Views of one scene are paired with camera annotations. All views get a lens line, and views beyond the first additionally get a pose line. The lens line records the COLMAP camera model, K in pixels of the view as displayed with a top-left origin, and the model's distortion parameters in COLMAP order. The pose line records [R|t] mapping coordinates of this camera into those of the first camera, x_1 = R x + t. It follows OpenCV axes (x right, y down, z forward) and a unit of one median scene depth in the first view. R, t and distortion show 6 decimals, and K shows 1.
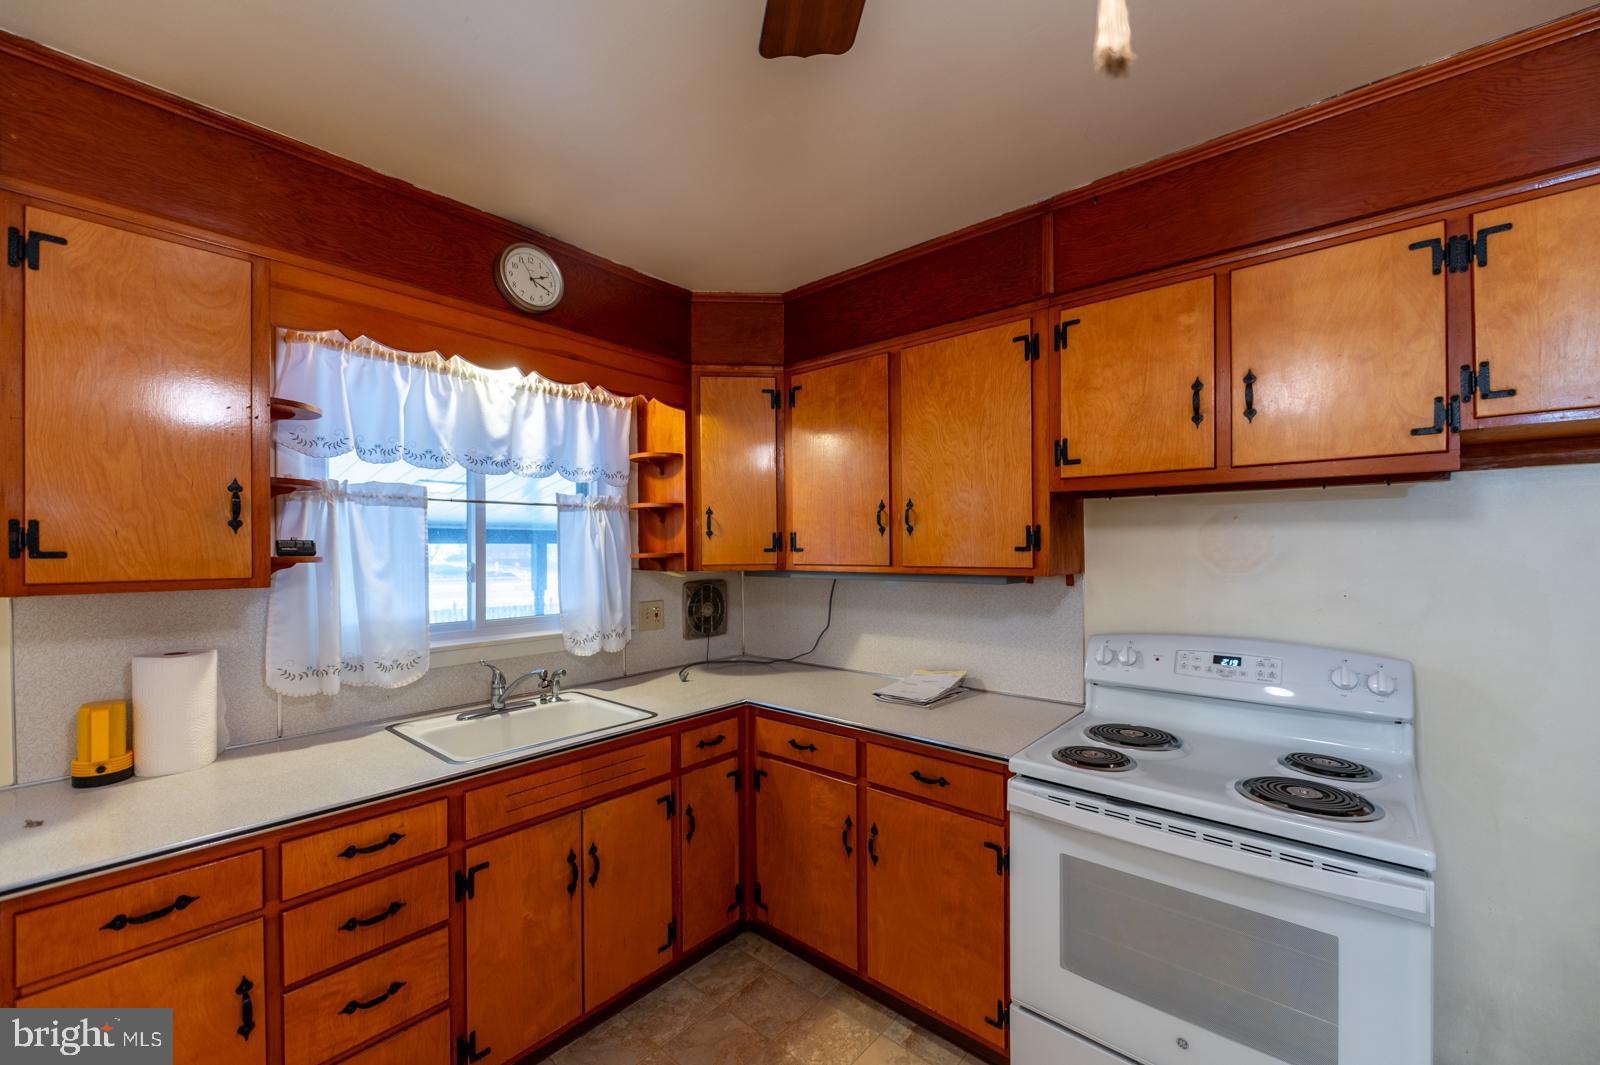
lens RADIAL K [[637.9, 0, 808.2], [0, 637.9, 547.2], [0, 0, 1]] dist [-0.001776, -0.000165]
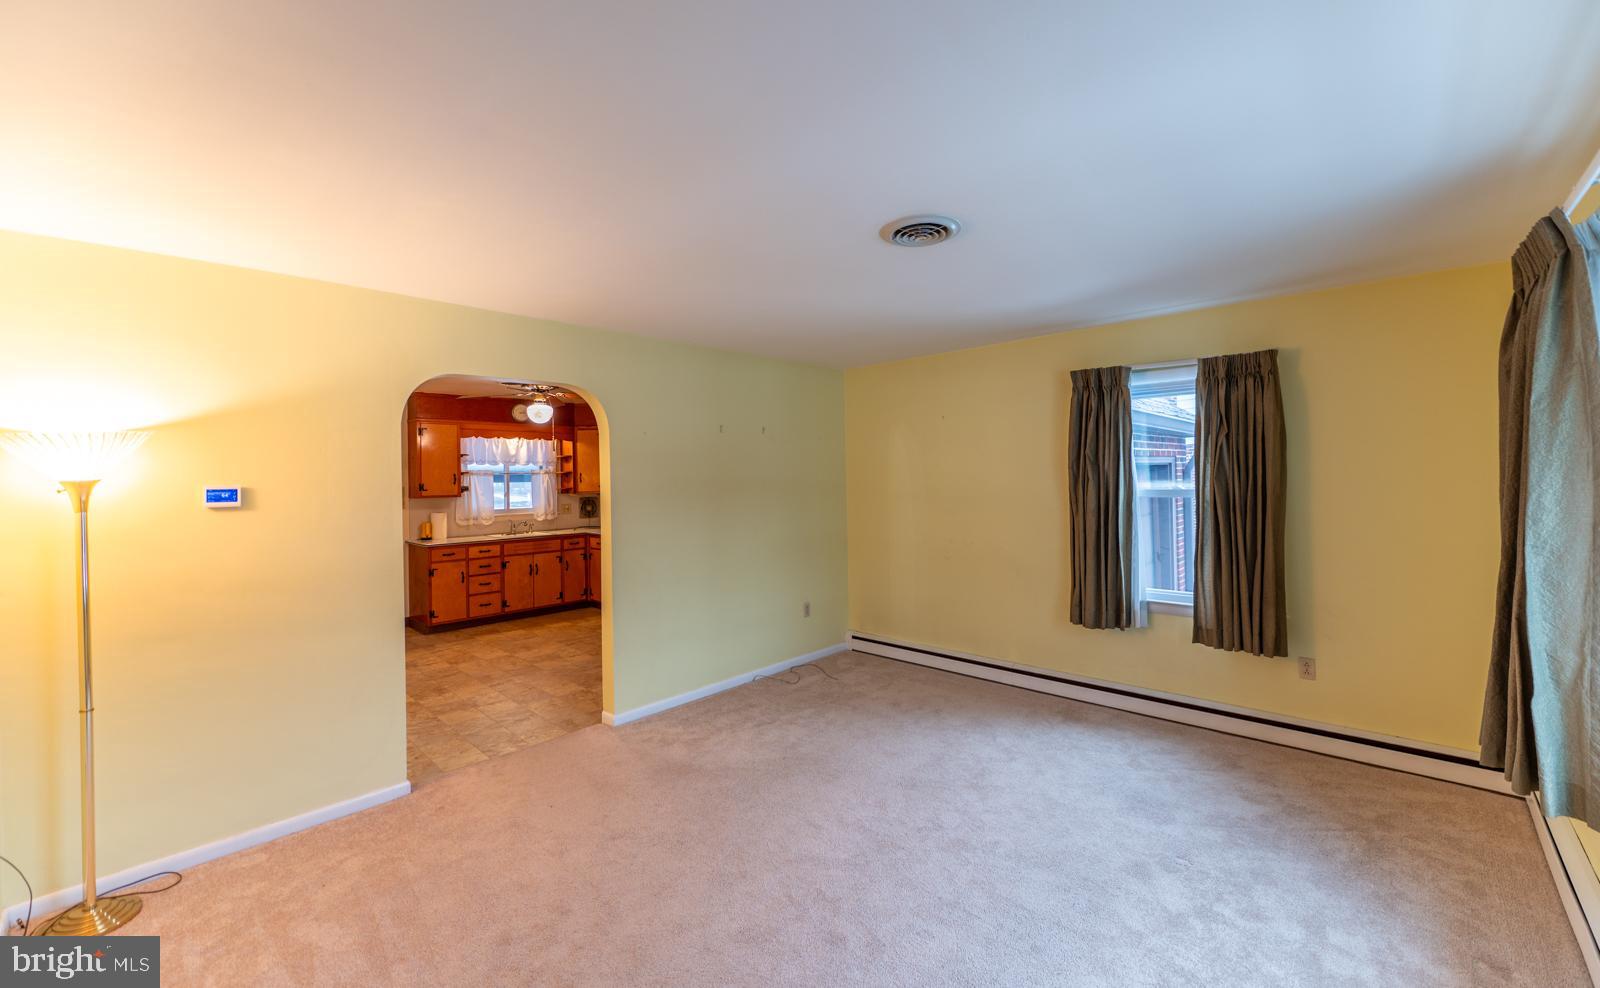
lens RADIAL K [[635.5, 0, 800.7], [0, 635.5, 475.3], [0, 0, 1]] dist [-0.001235, -0.000114]
pose [[0.998173, -0.008846, -0.059769, 1.390895], [0.008804, 0.999961, -0.000967, -0.049238], [0.059775, 0.000439, 0.998212, -2.555547]]
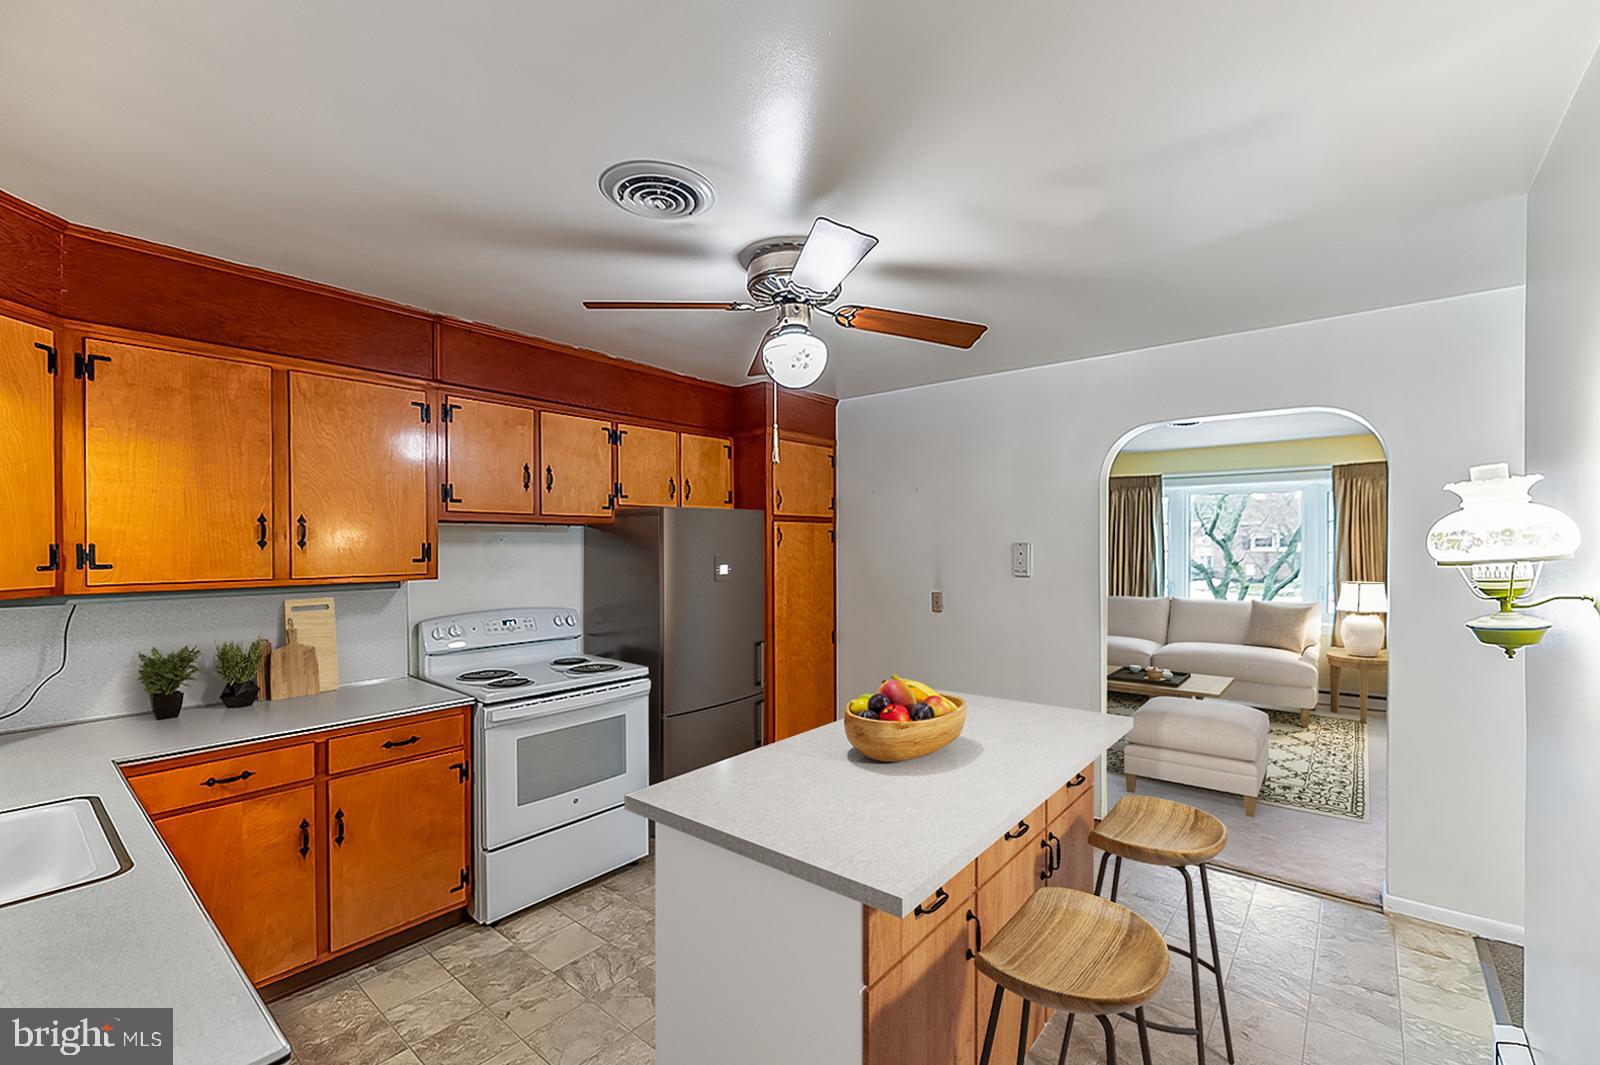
lens RADIAL K [[680.9, 0, 801.2], [0, 680.9, 551.4], [0, 0, 1]] dist [-0.000111, -0.000049]
pose [[-0.012578, -0.003635, 0.999914, -1.063198], [0.006030, 0.999975, 0.003711, -0.015713], [-0.999903, 0.006076, -0.012556, 0.199304]]
